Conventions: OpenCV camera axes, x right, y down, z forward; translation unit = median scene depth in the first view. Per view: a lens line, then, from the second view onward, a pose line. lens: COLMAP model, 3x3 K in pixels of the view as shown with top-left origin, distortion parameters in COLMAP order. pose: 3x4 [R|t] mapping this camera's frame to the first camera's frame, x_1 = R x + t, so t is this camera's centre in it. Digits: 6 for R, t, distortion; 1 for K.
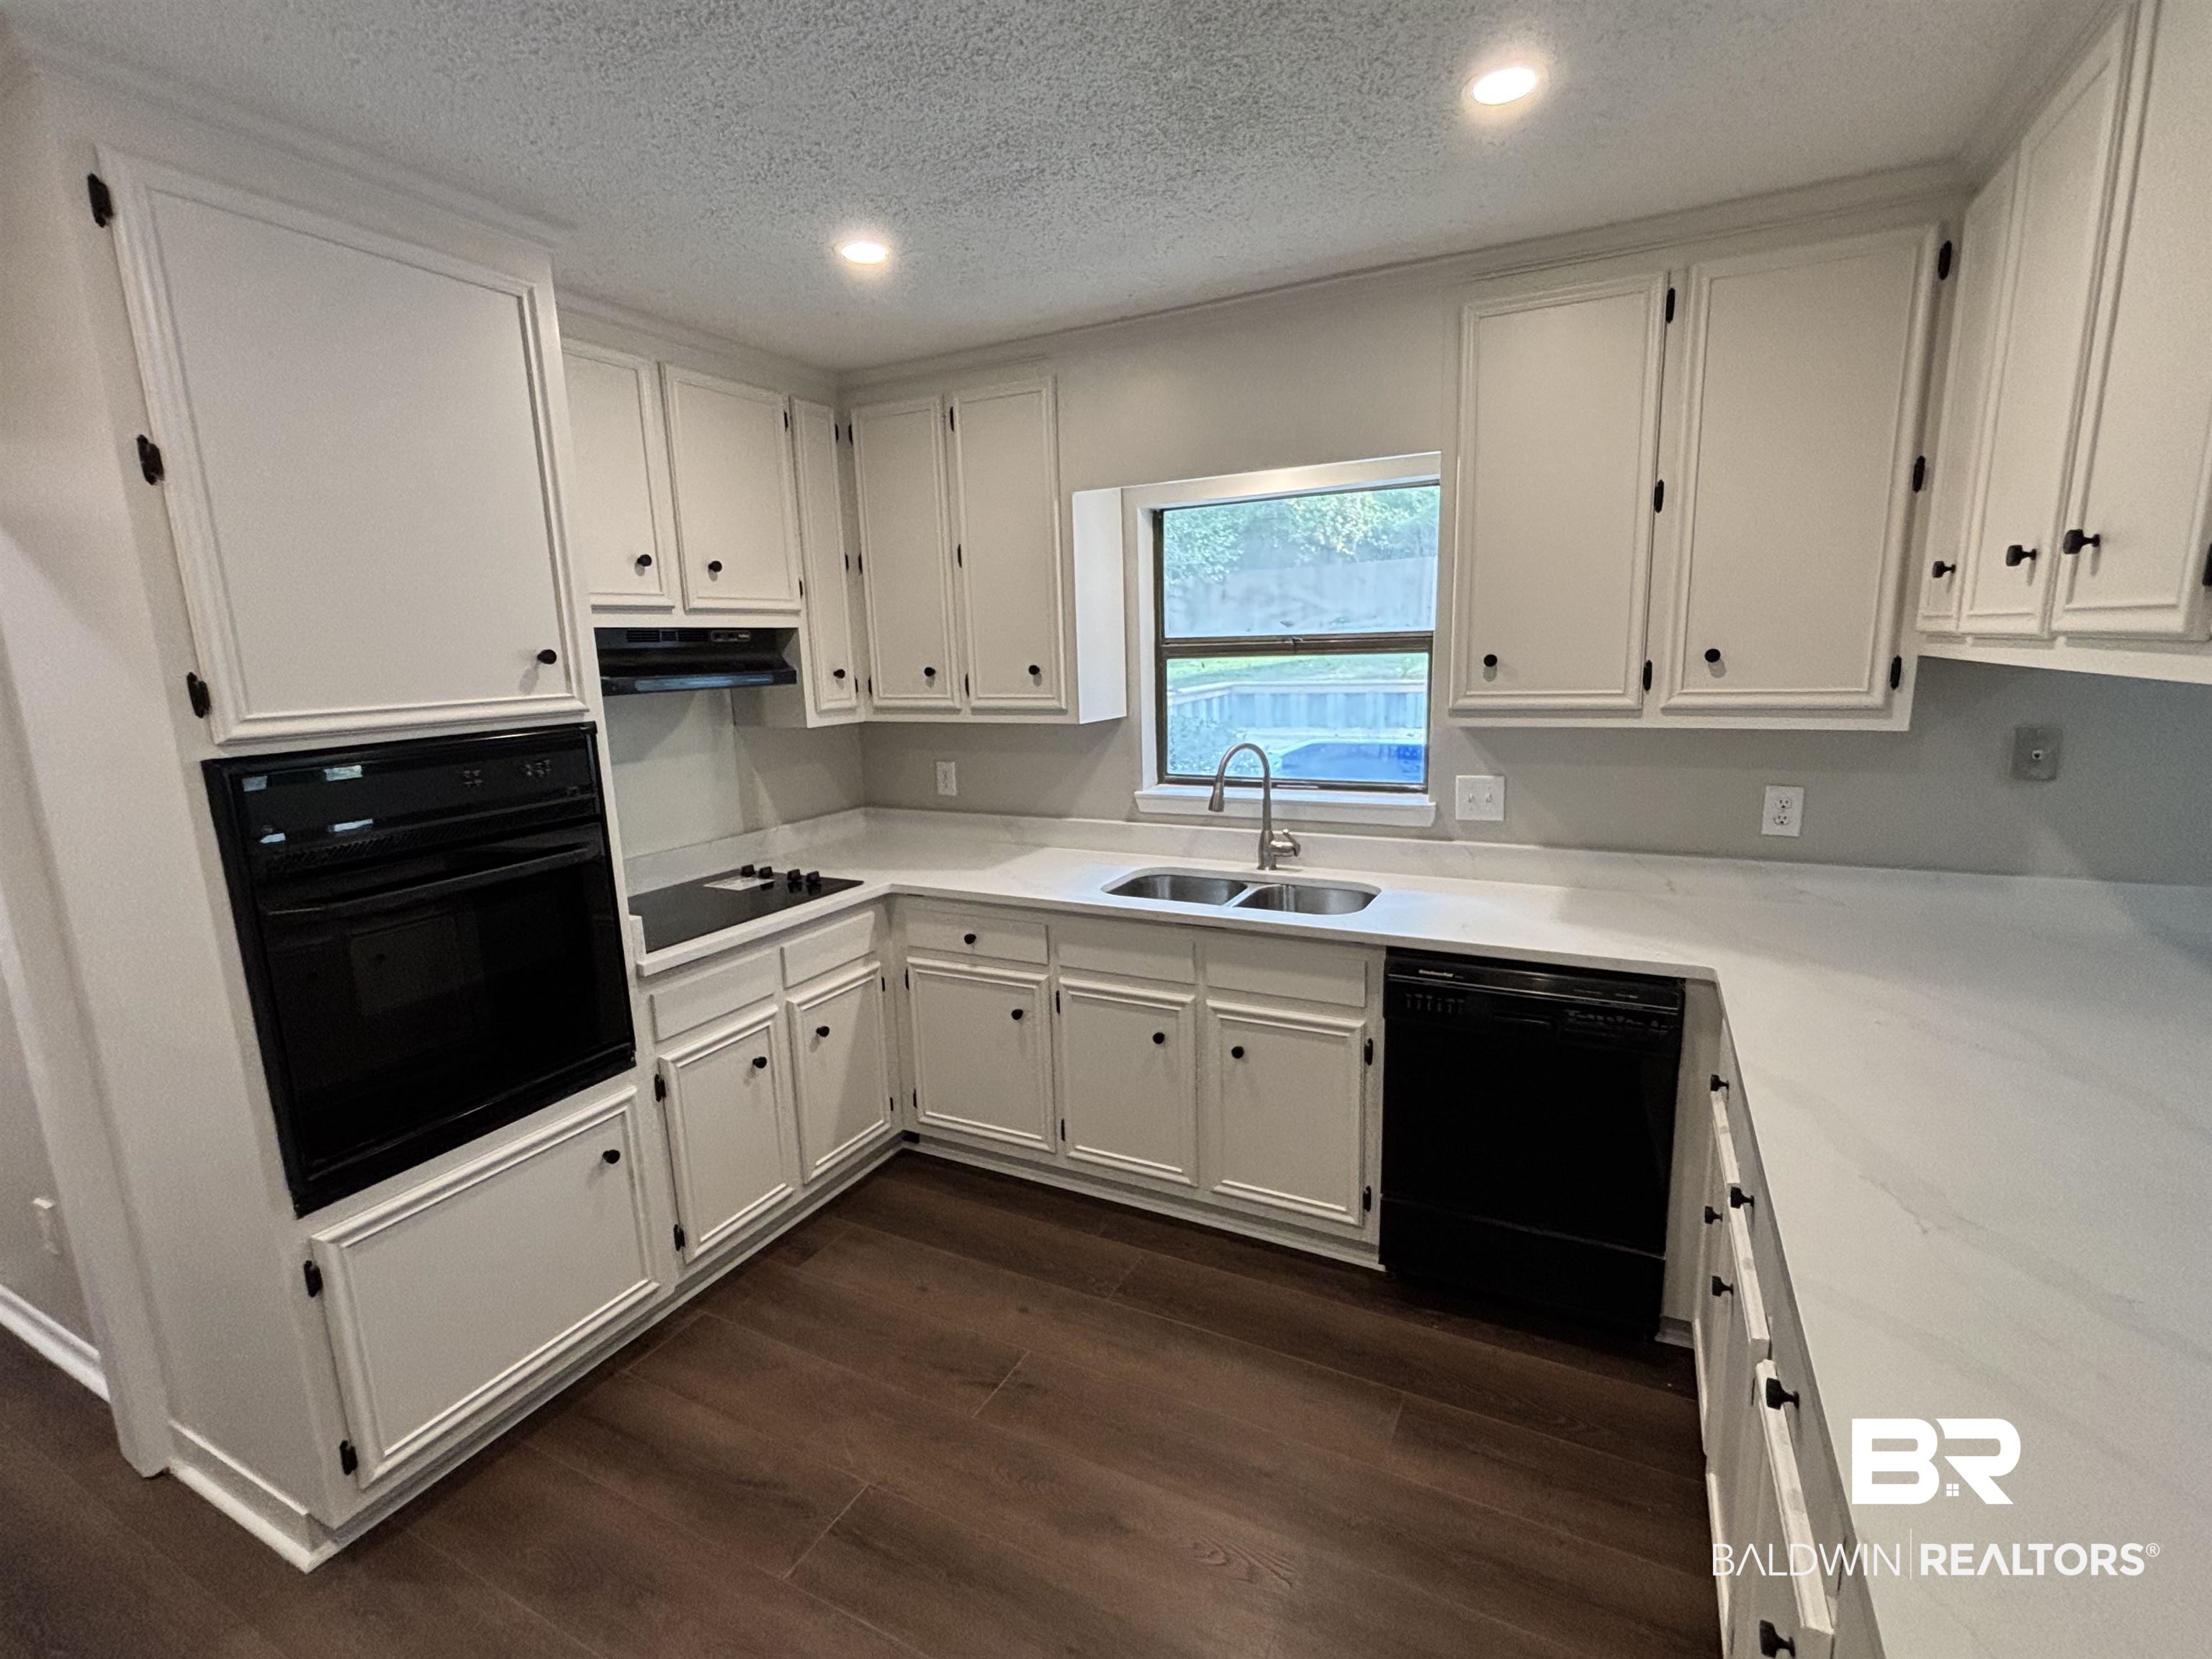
lens RADIAL K [[1008.3, 0, 1106.0], [0, 1008.3, 829.5], [0, 0, 1]] dist [0.020235, -0.000295]
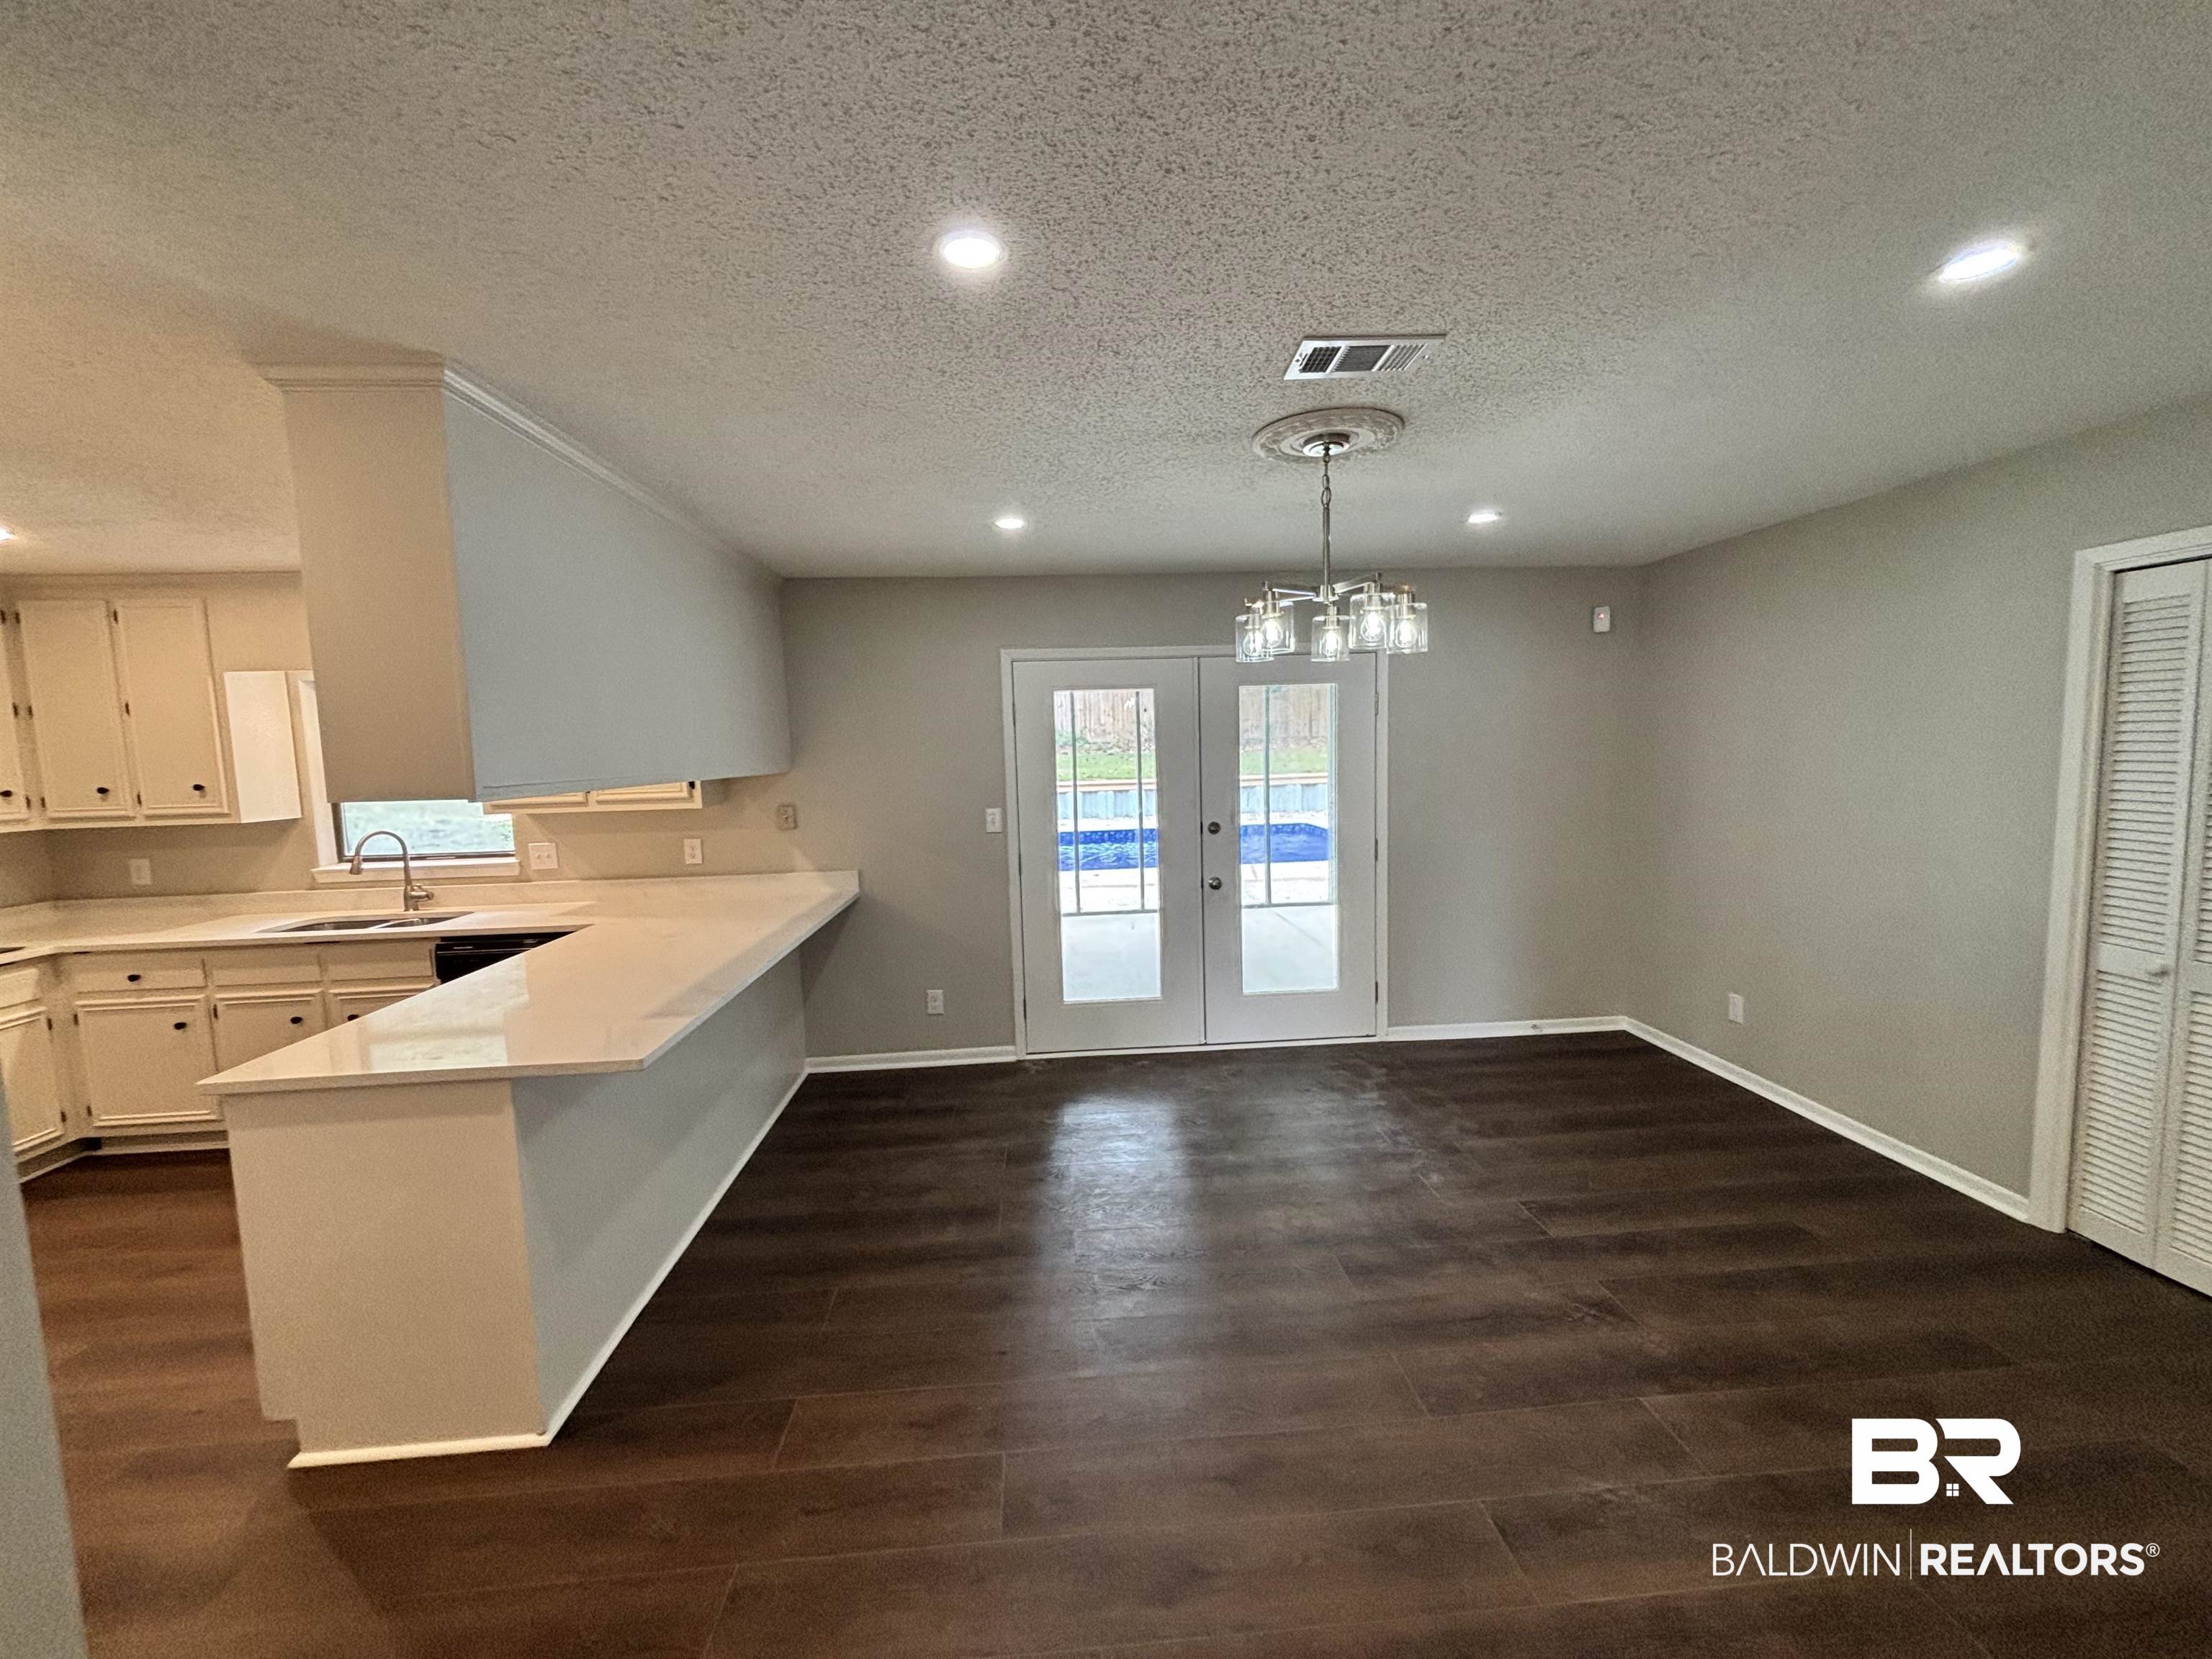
lens RADIAL K [[888.7, 0, 1106.0], [0, 888.7, 829.5], [0, 0, 1]] dist [0.001145, -0.000543]
pose [[0.852695, -0.042278, 0.520696, 0.386194], [0.097833, 0.992009, -0.079665, 0.135736], [-0.513167, 0.118871, 0.850017, -0.777777]]
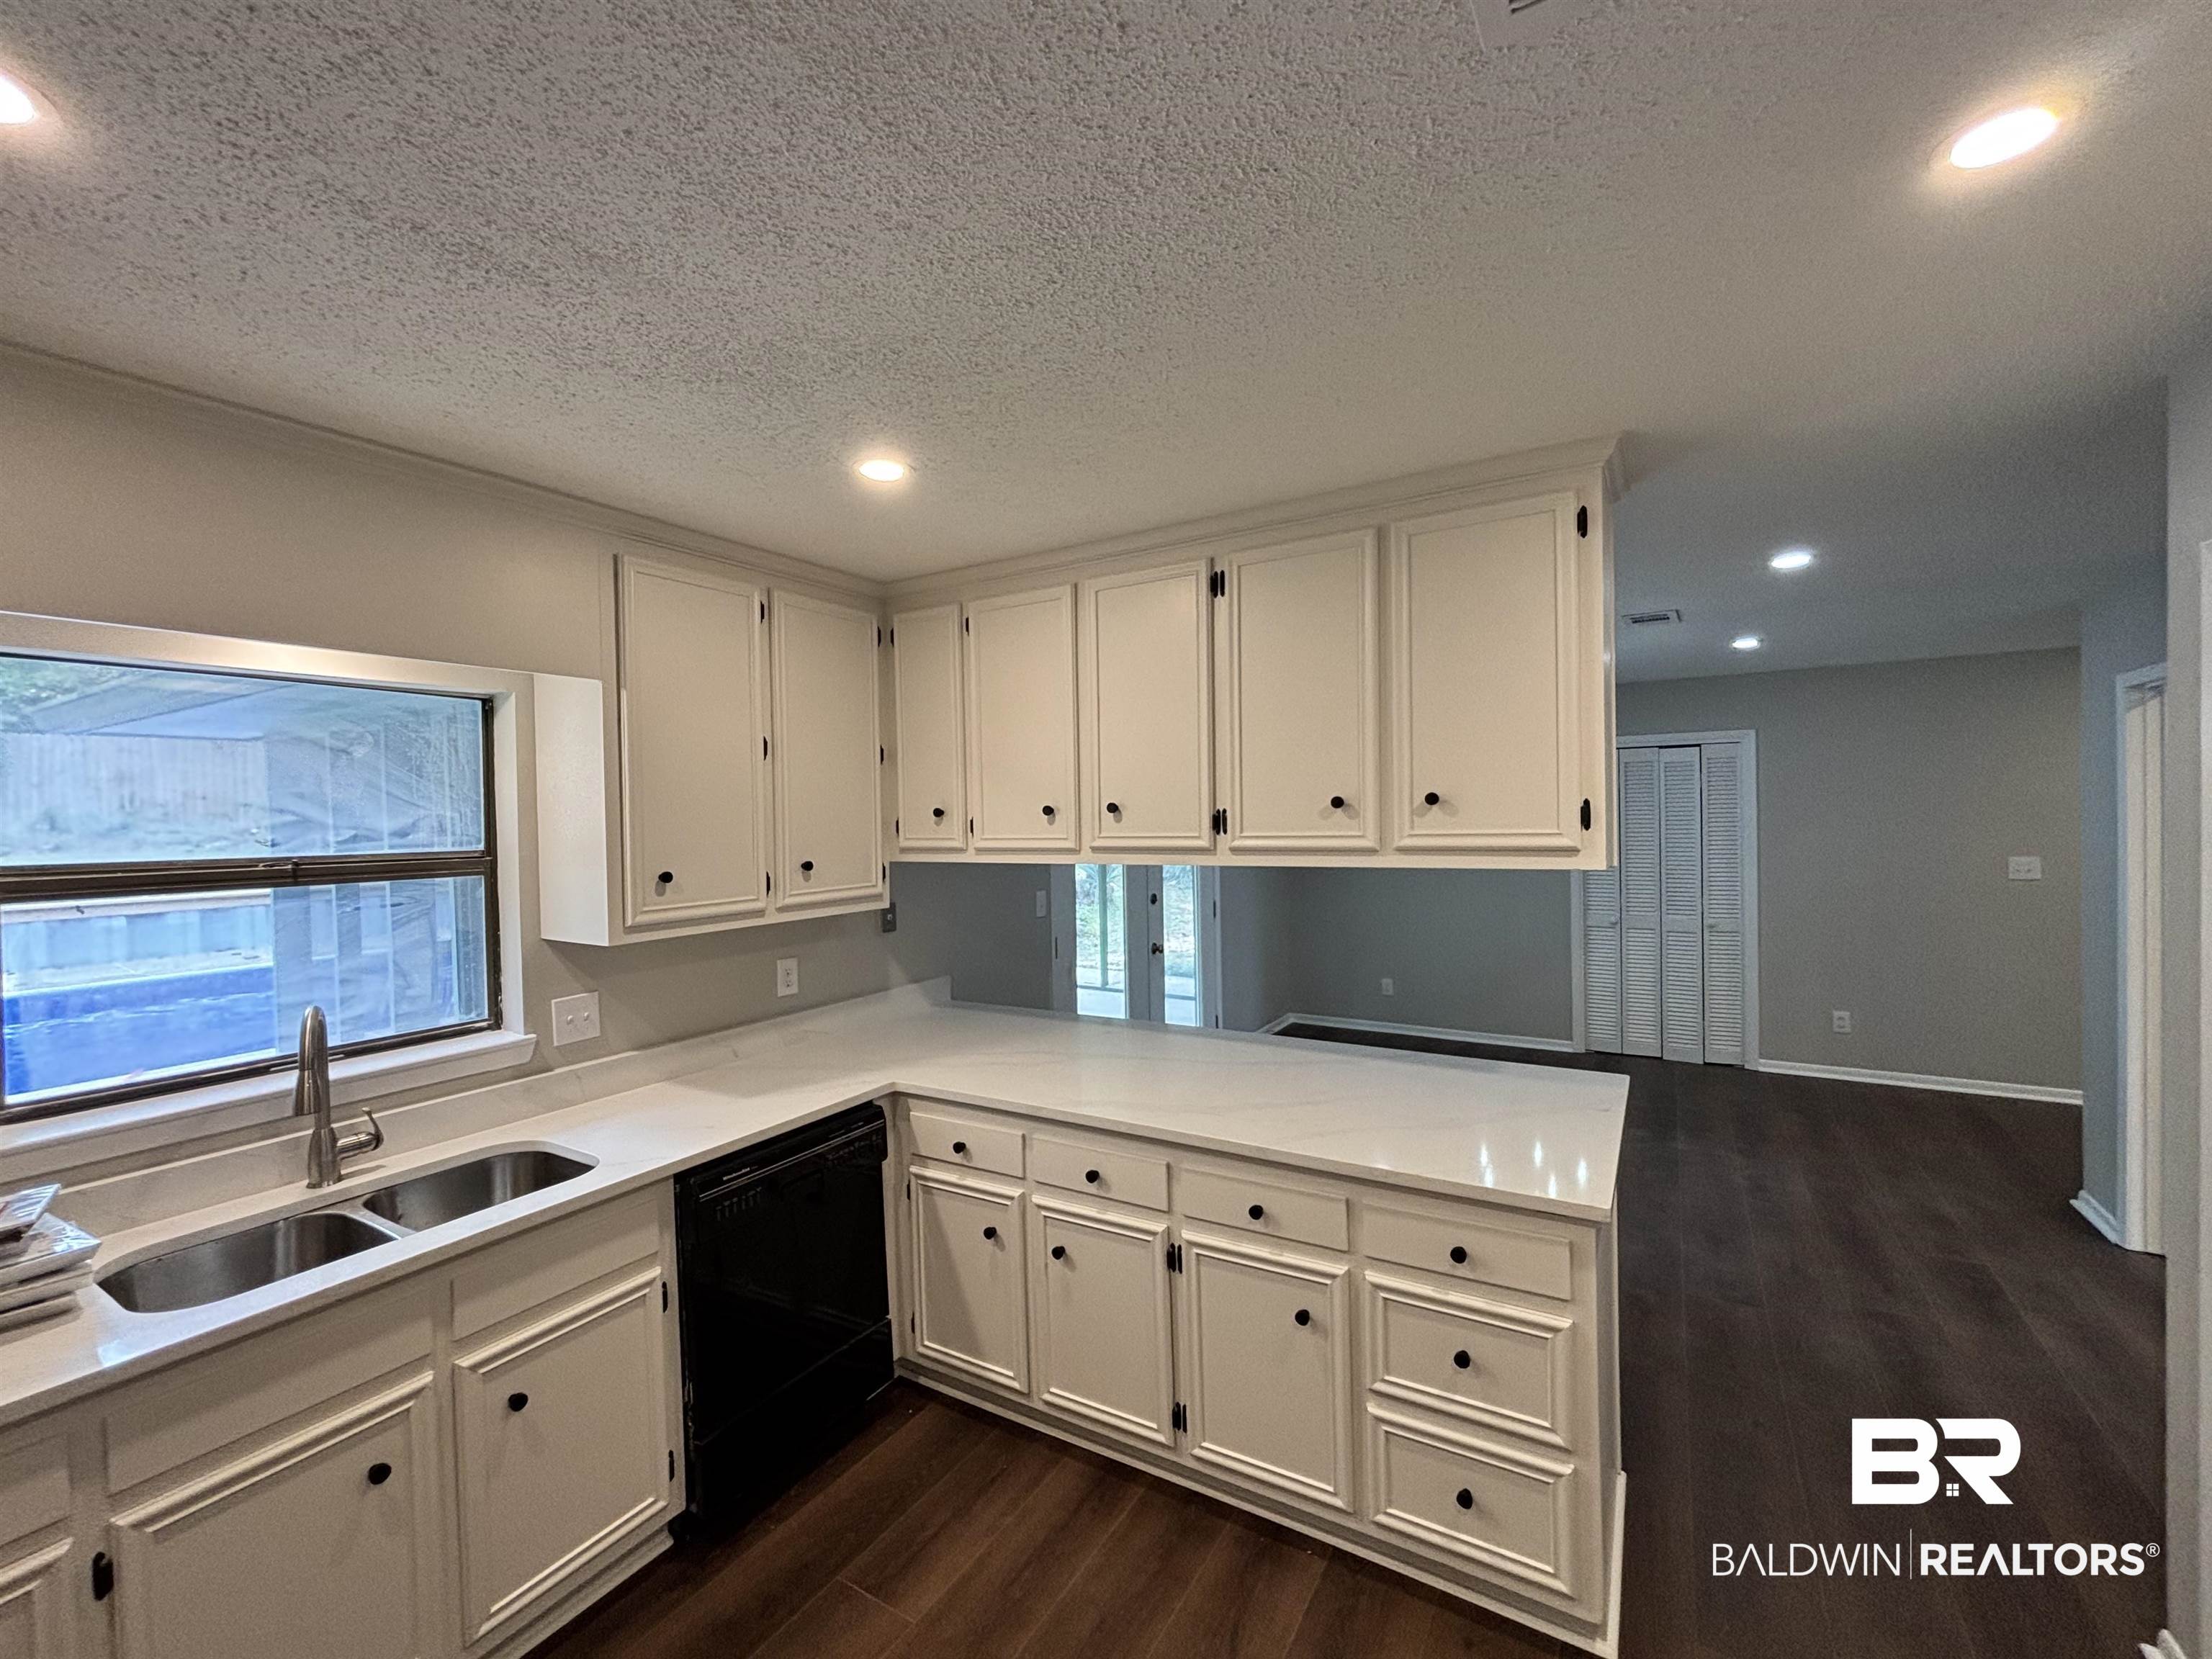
lens RADIAL K [[923.2, 0, 1106.0], [0, 923.2, 829.5], [0, 0, 1]] dist [-0.001881, -0.000356]
pose [[0.068672, 0.010927, 0.997579, -0.468631], [0.200041, 0.979481, -0.024499, -0.082608], [-0.977378, 0.201239, 0.065078, 0.394868]]
